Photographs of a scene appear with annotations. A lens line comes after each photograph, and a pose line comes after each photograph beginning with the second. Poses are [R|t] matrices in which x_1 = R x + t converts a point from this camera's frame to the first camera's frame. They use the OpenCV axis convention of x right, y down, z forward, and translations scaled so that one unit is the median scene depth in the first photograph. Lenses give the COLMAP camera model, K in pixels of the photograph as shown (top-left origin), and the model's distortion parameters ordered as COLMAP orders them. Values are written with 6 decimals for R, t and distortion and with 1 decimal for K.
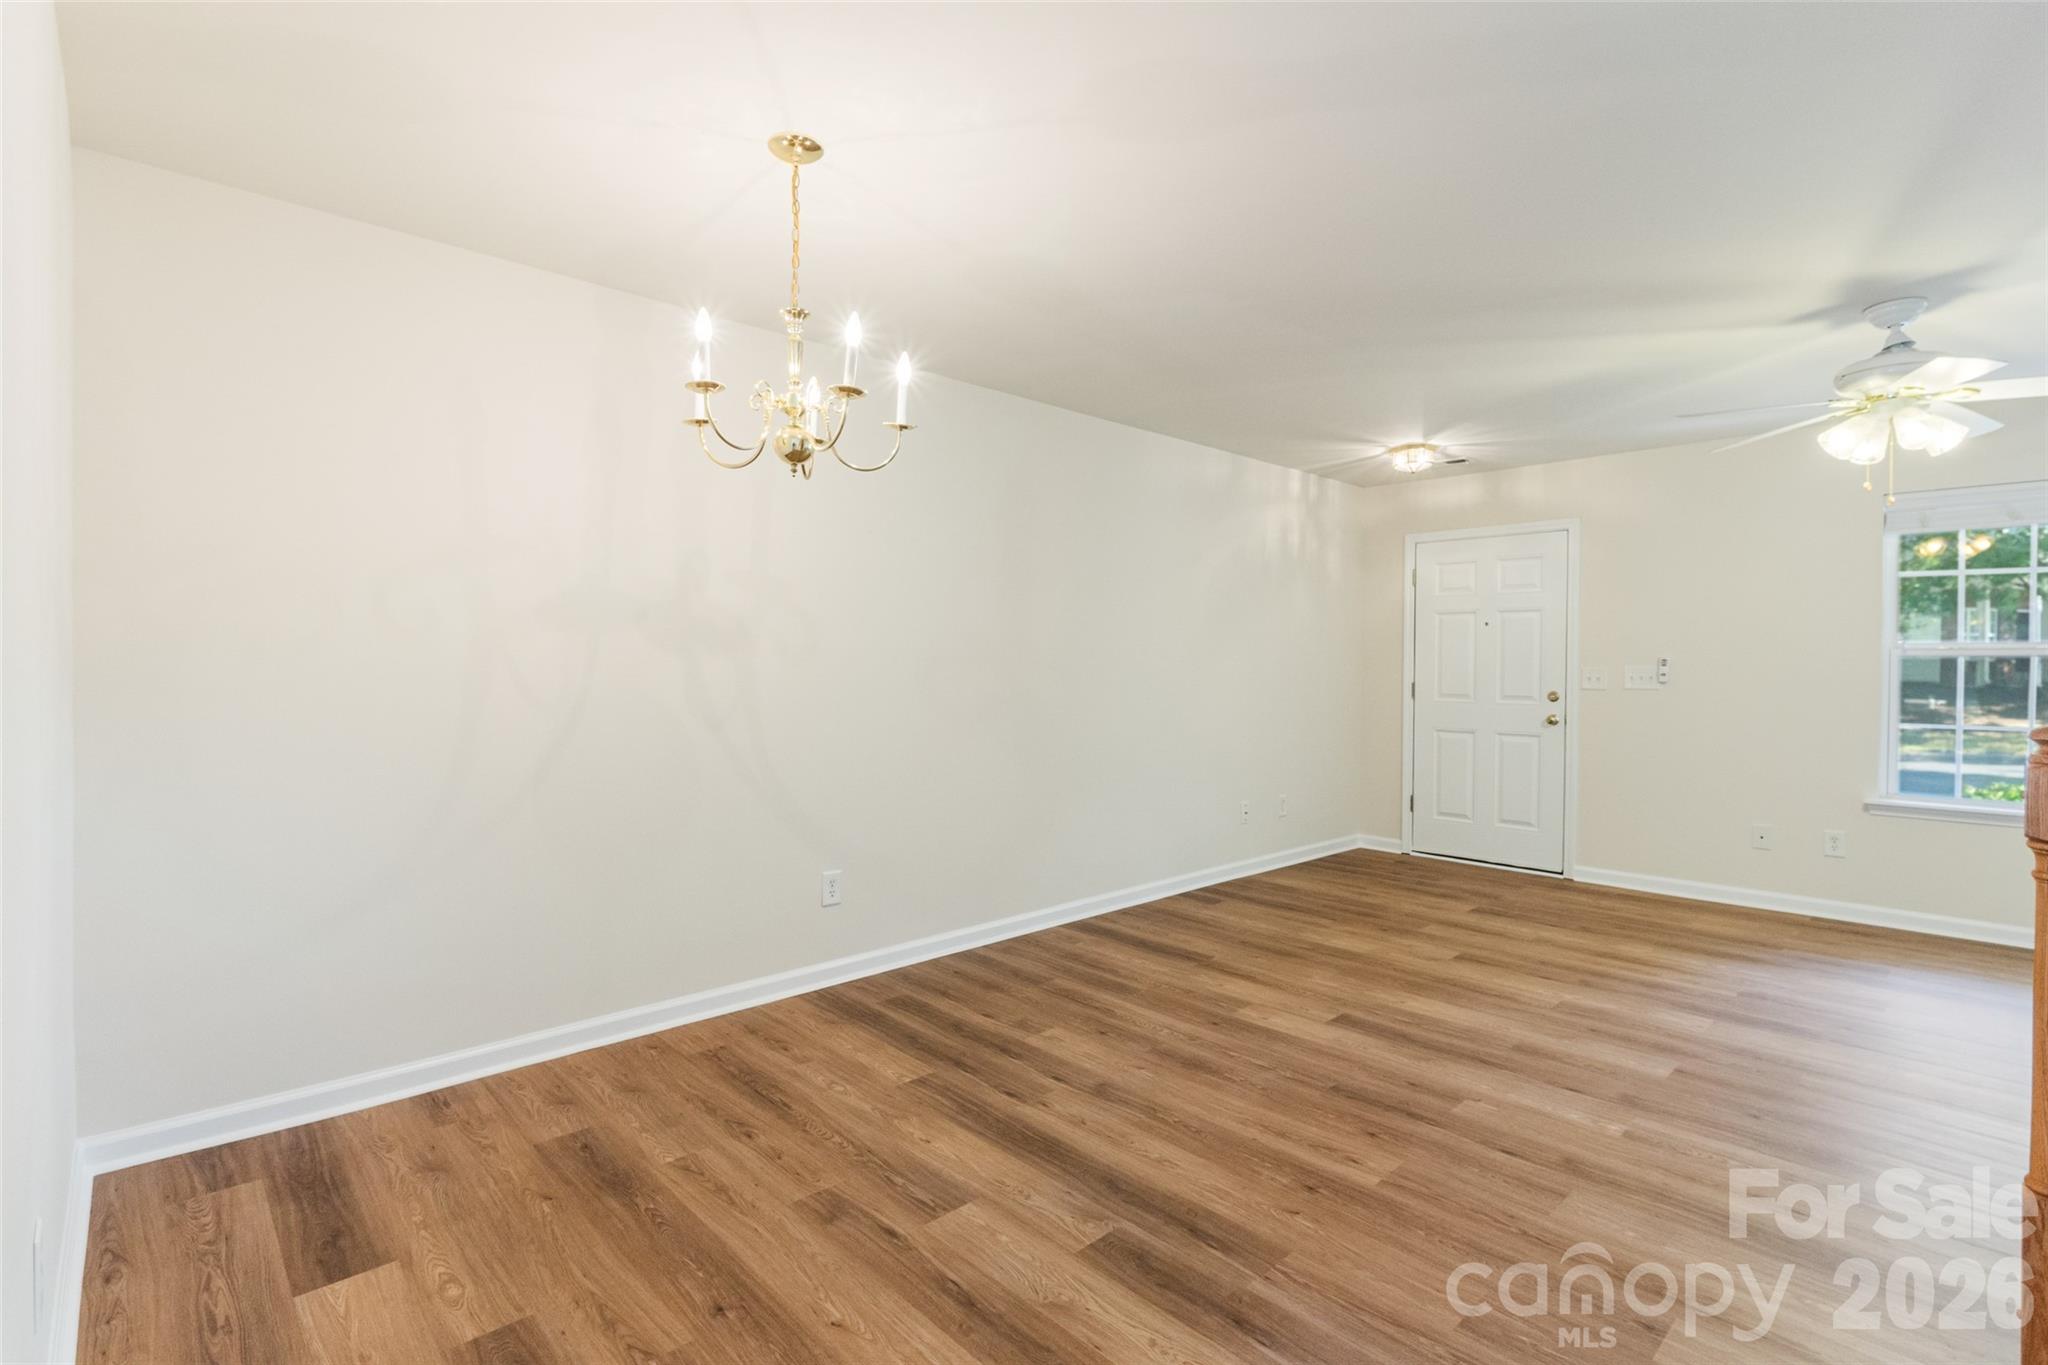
lens RADIAL K [[959.7, 0, 1009.6], [0, 959.7, 683.4], [0, 0, 1]] dist [-0.008072, 0.000330]
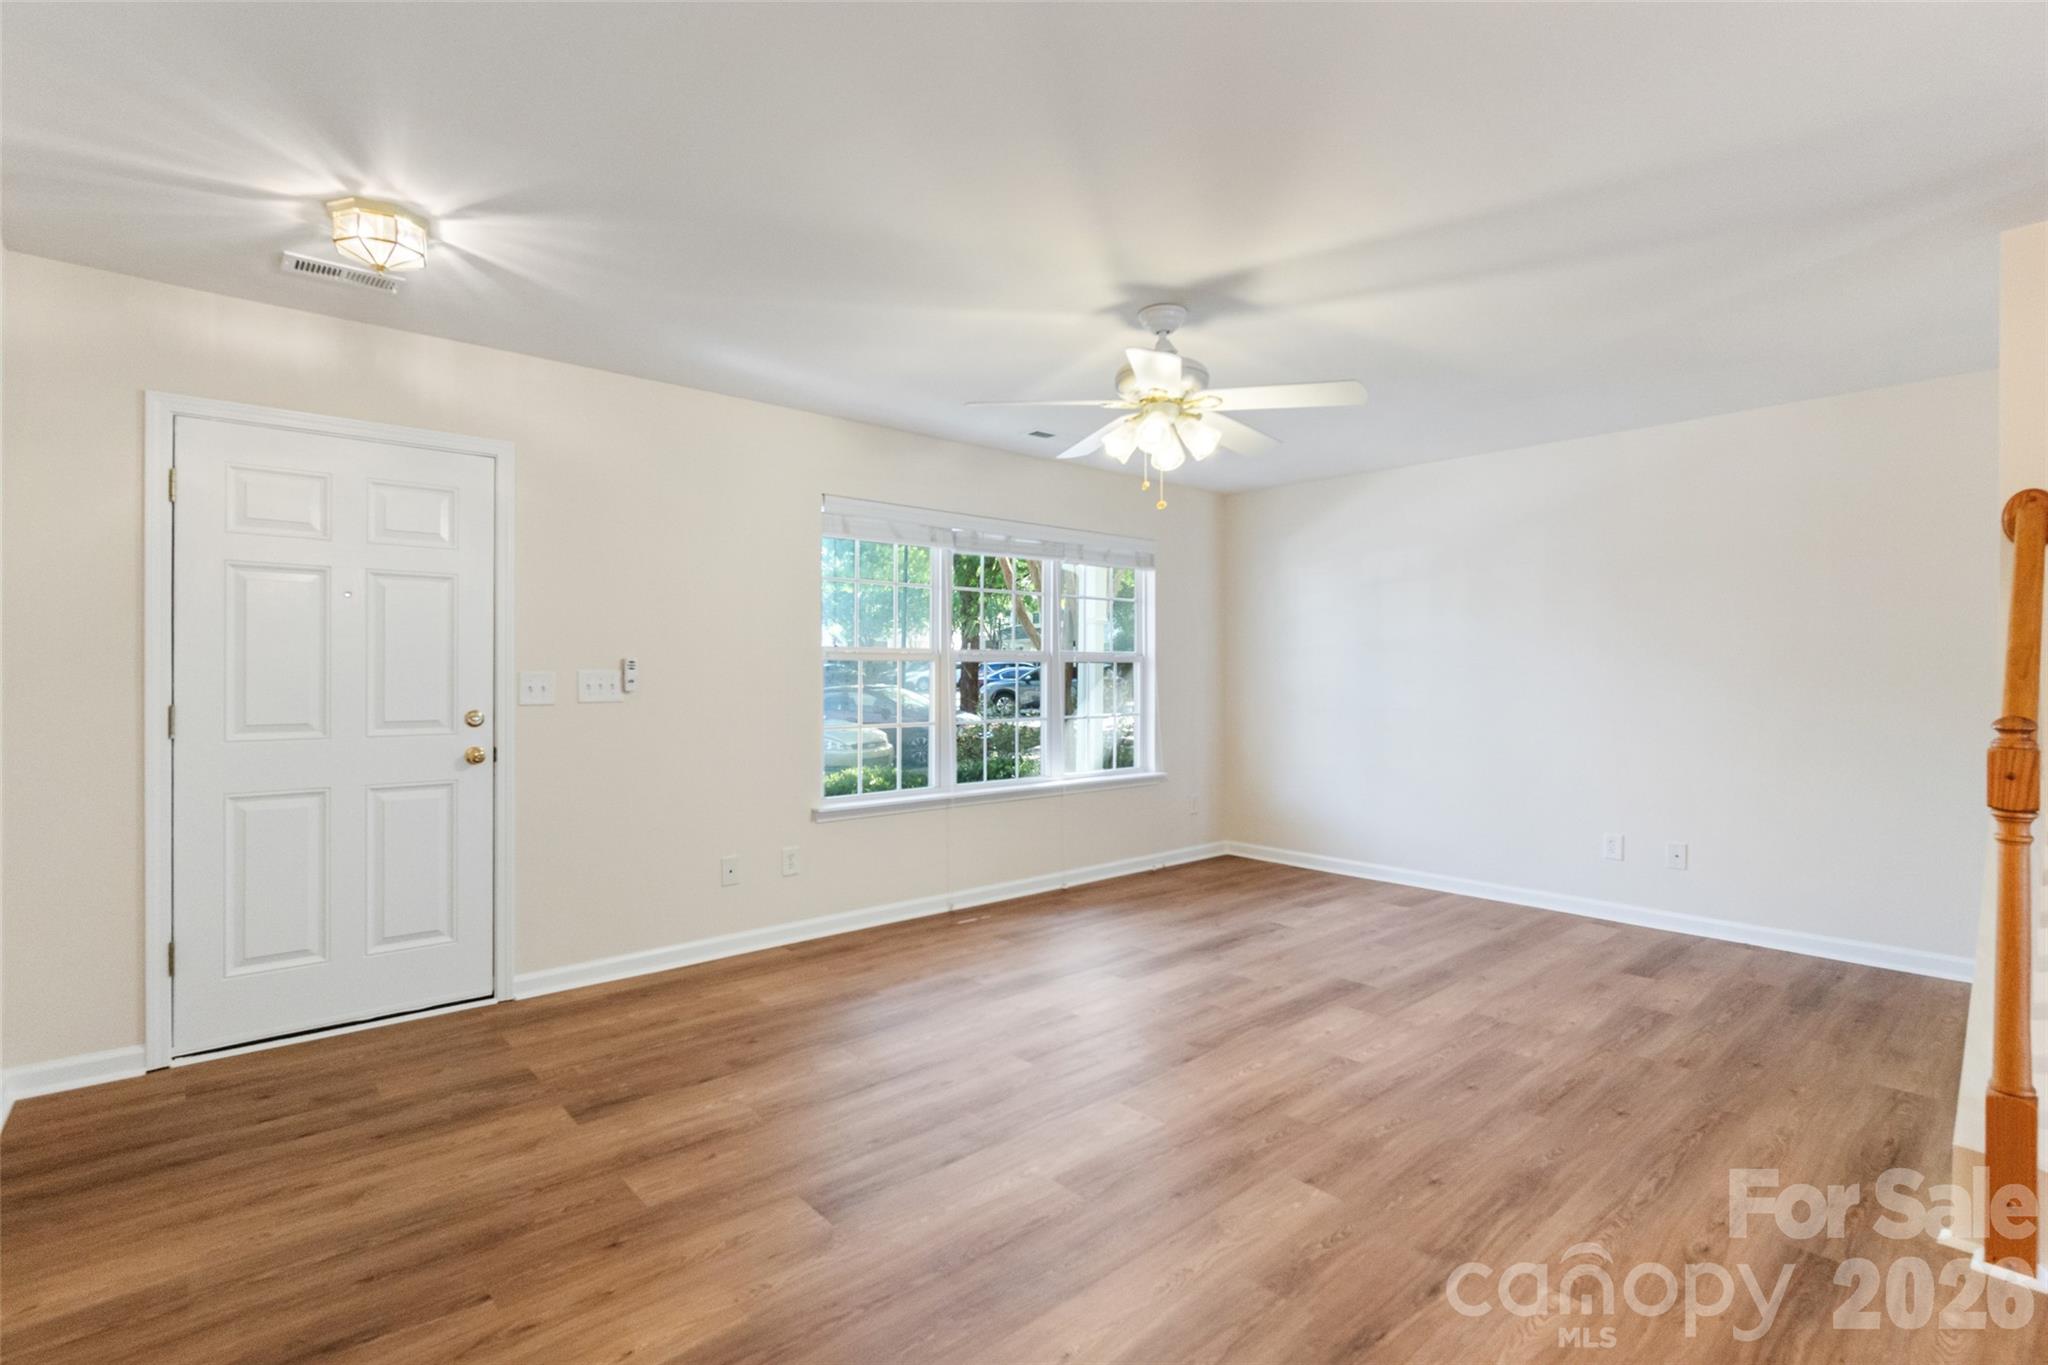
lens RADIAL K [[959.7, 0, 1016.9], [0, 959.7, 669.5], [0, 0, 1]] dist [-0.008072, 0.000330]
pose [[0.023802, -0.002645, 0.999713, -0.065274], [0.021454, 0.999768, 0.002134, -0.016219], [-0.999486, 0.021398, 0.023853, 0.859123]]
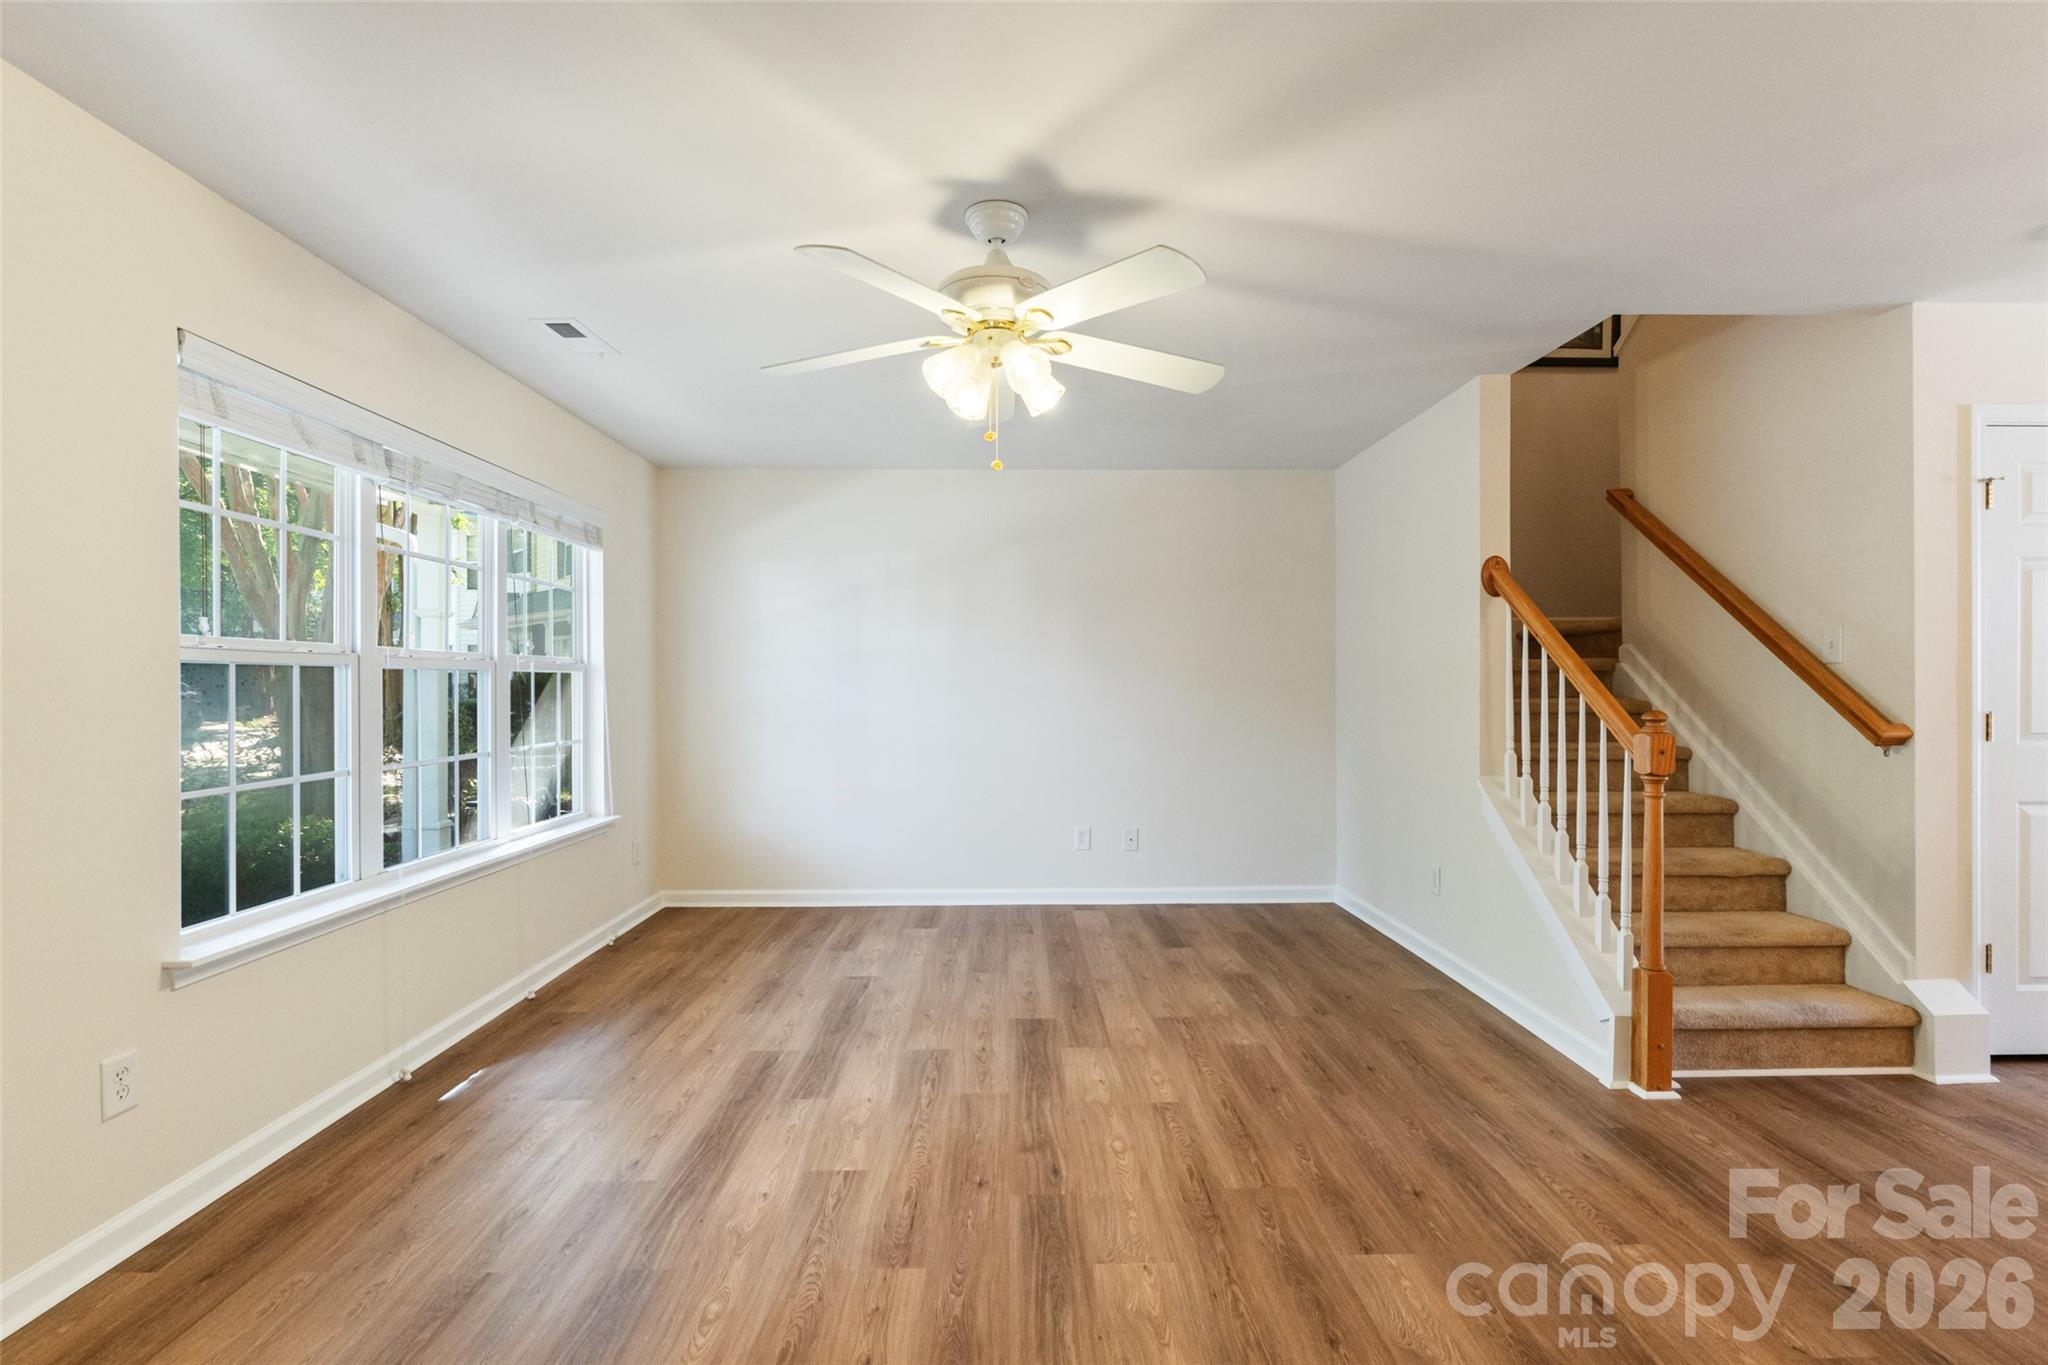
lens RADIAL K [[959.7, 0, 1030.1], [0, 959.7, 684.9], [0, 0, 1]] dist [-0.008072, 0.000330]
pose [[-0.751424, -0.003456, 0.659811, 0.300531], [0.013381, 0.999701, 0.020475, -0.020207], [-0.659684, 0.024214, -0.751153, 1.192073]]
